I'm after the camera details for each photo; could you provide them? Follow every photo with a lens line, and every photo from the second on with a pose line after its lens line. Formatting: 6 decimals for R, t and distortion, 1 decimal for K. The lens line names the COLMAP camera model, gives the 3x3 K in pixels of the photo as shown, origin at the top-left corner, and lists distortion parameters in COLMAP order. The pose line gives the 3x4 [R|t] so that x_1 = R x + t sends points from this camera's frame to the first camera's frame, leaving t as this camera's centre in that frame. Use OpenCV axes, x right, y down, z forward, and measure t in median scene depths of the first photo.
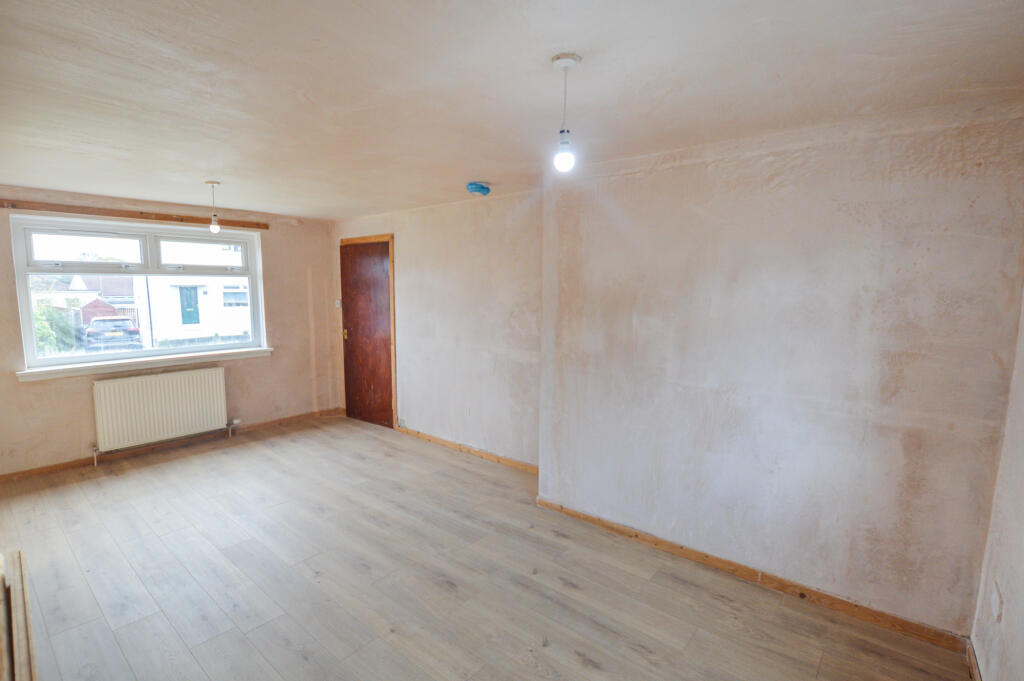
lens RADIAL K [[487.7, 0, 508.3], [0, 487.7, 346.8], [0, 0, 1]] dist [-0.037298, 0.005926]
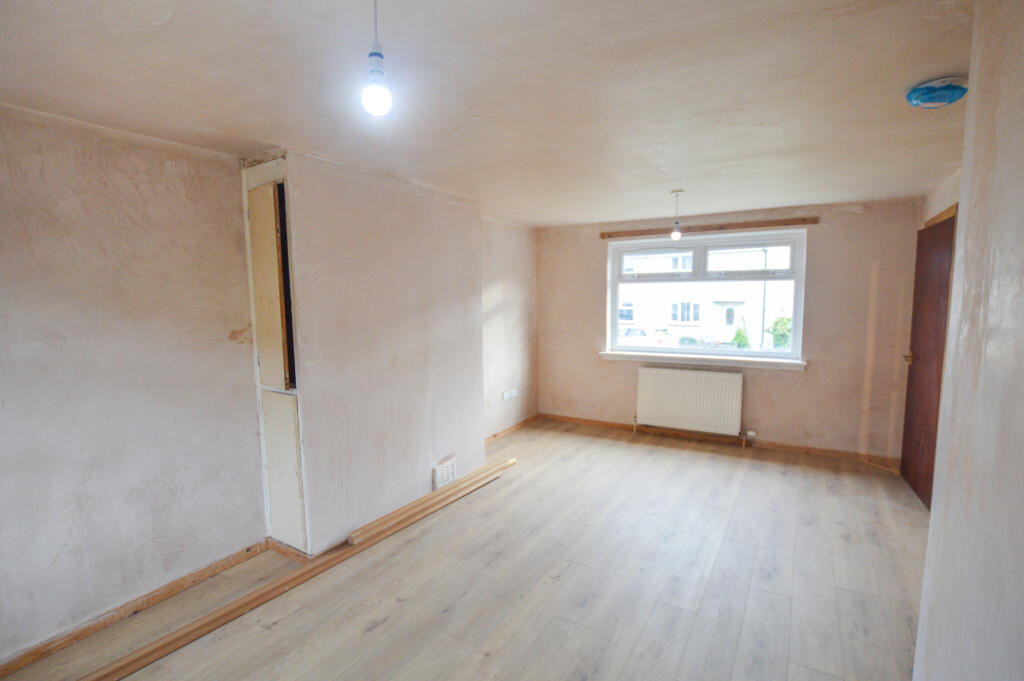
lens RADIAL K [[487.7, 0, 508.3], [0, 487.7, 346.8], [0, 0, 1]] dist [-0.037298, 0.005926]
pose [[0.142635, 0.098852, -0.984827, 0.295141], [-0.105055, 0.990892, 0.084246, -0.045092], [0.984184, 0.091444, 0.151721, 0.378778]]
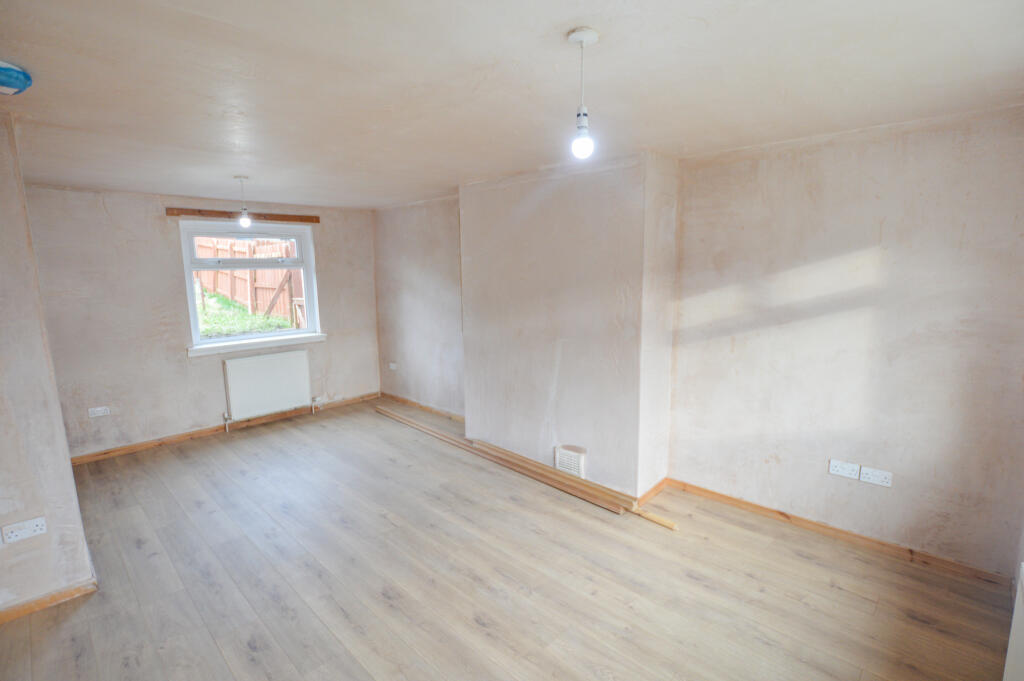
lens RADIAL K [[487.7, 0, 508.3], [0, 487.7, 346.8], [0, 0, 1]] dist [-0.037298, 0.005926]
pose [[-0.996900, -0.006624, 0.078399, -0.434353], [0.015724, 0.959575, 0.281014, -0.149859], [-0.077091, 0.281375, -0.956496, 1.094936]]
